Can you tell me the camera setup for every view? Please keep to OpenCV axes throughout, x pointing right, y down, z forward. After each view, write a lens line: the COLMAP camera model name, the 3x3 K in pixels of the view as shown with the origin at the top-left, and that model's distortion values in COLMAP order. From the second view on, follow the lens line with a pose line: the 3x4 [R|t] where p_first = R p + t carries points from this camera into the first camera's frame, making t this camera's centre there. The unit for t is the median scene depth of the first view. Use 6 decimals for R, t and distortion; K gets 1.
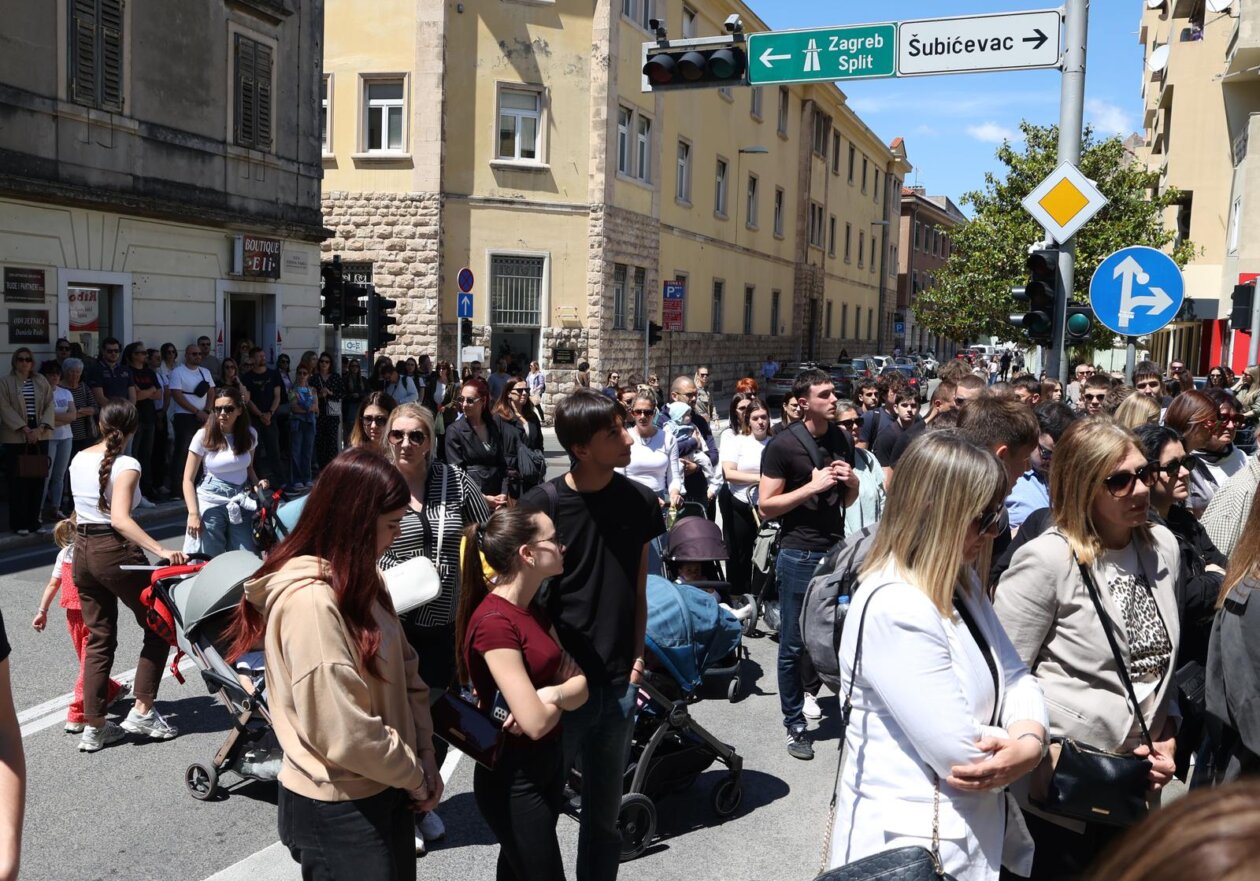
lens RADIAL K [[1137.9, 0, 624.8], [0, 1137.9, 461.3], [0, 0, 1]] dist [-0.087081, 0.000174]
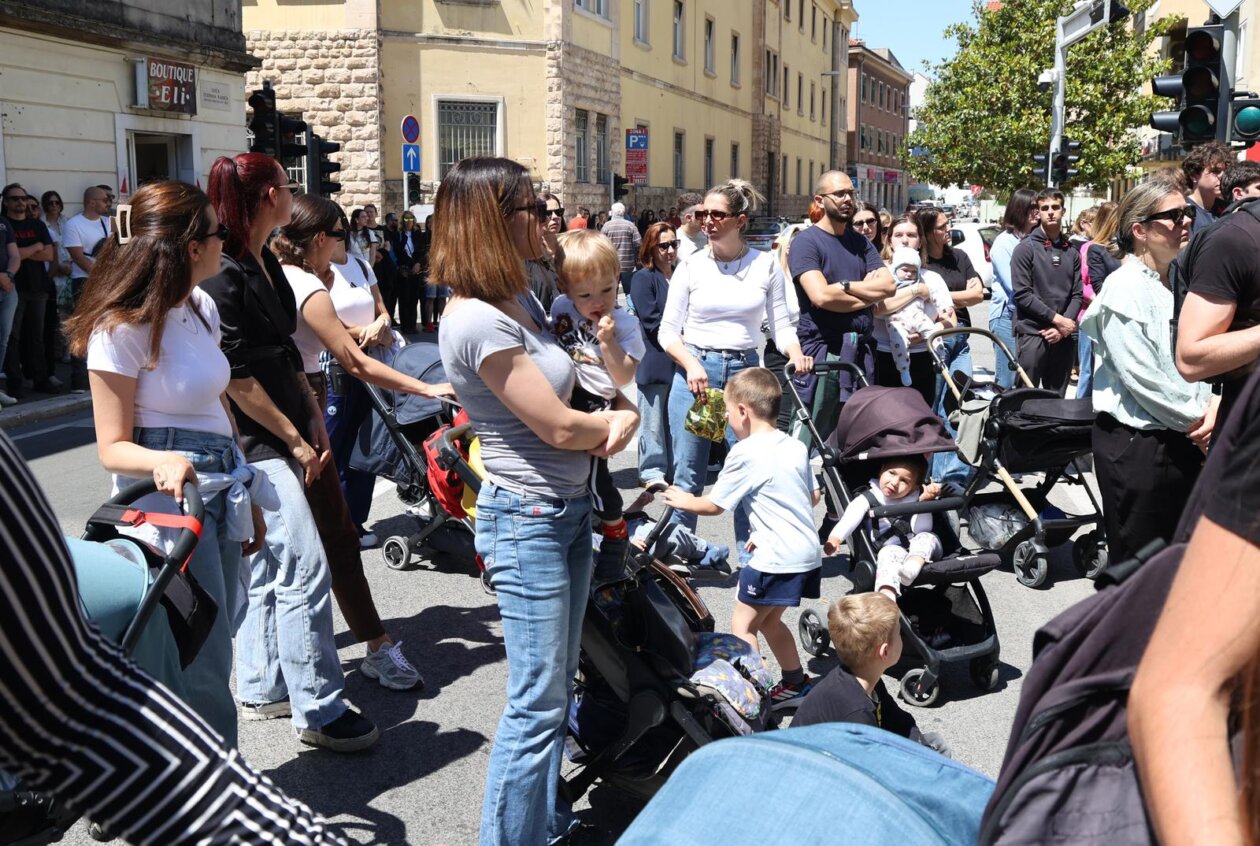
lens RADIAL K [[1141.1, 0, 635.0], [0, 1141.1, 376.5], [0, 0, 1]] dist [-0.070611, 0.022255]
pose [[0.996967, -0.039596, 0.067003, -0.033214], [0.037011, 0.998538, 0.039385, 0.003692], [-0.068465, -0.036785, 0.996975, 0.101973]]
